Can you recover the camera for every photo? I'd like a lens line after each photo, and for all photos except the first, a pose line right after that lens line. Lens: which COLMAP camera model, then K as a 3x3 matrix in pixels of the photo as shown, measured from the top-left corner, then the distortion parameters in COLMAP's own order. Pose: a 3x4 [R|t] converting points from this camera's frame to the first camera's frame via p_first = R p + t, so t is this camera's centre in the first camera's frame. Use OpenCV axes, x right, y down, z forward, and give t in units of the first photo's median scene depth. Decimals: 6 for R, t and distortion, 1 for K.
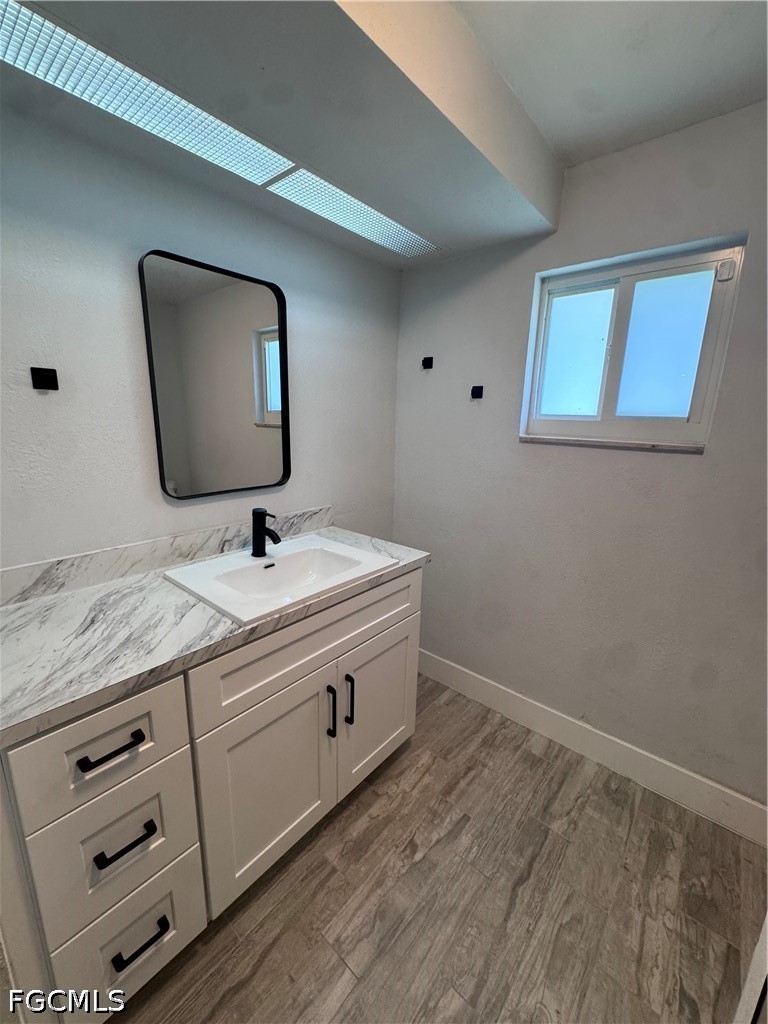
lens RADIAL K [[409.5, 0, 384.0], [0, 409.5, 510.7], [0, 0, 1]] dist [-0.007543, 0.000771]
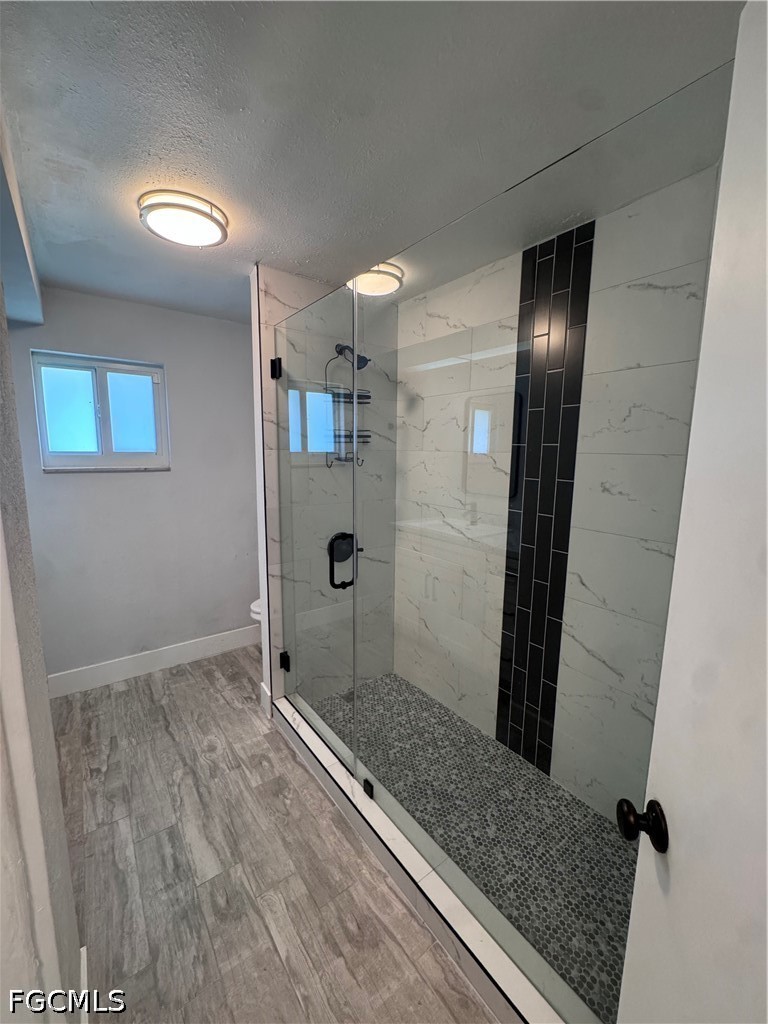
lens RADIAL K [[409.5, 0, 384.0], [0, 409.5, 510.7], [0, 0, 1]] dist [-0.007543, 0.000771]
pose [[0.220954, -0.165586, 0.961125, -0.981681], [0.215539, 0.969405, 0.117462, 0.038703], [-0.951169, 0.181206, 0.249884, -0.457667]]
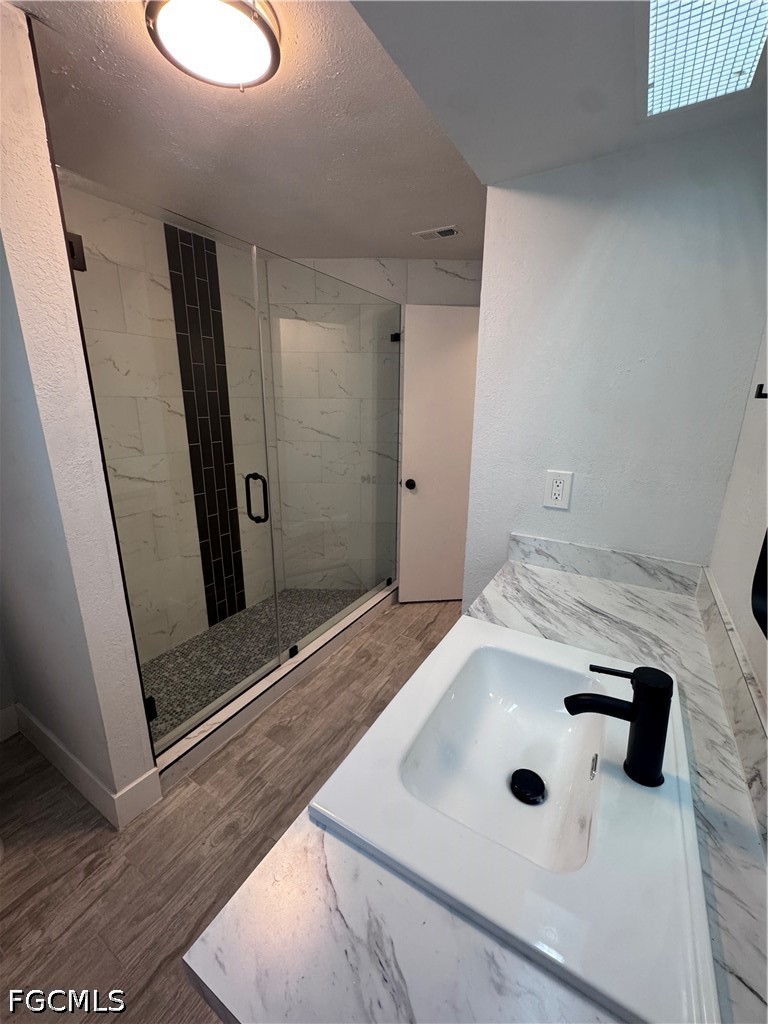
lens RADIAL K [[409.5, 0, 384.0], [0, 409.5, 510.7], [0, 0, 1]] dist [-0.007543, 0.000771]
pose [[-0.986325, 0.011054, -0.164441, 0.030295], [-0.068493, 0.880013, 0.469985, -0.371369], [0.149906, 0.474821, -0.867222, 1.425117]]
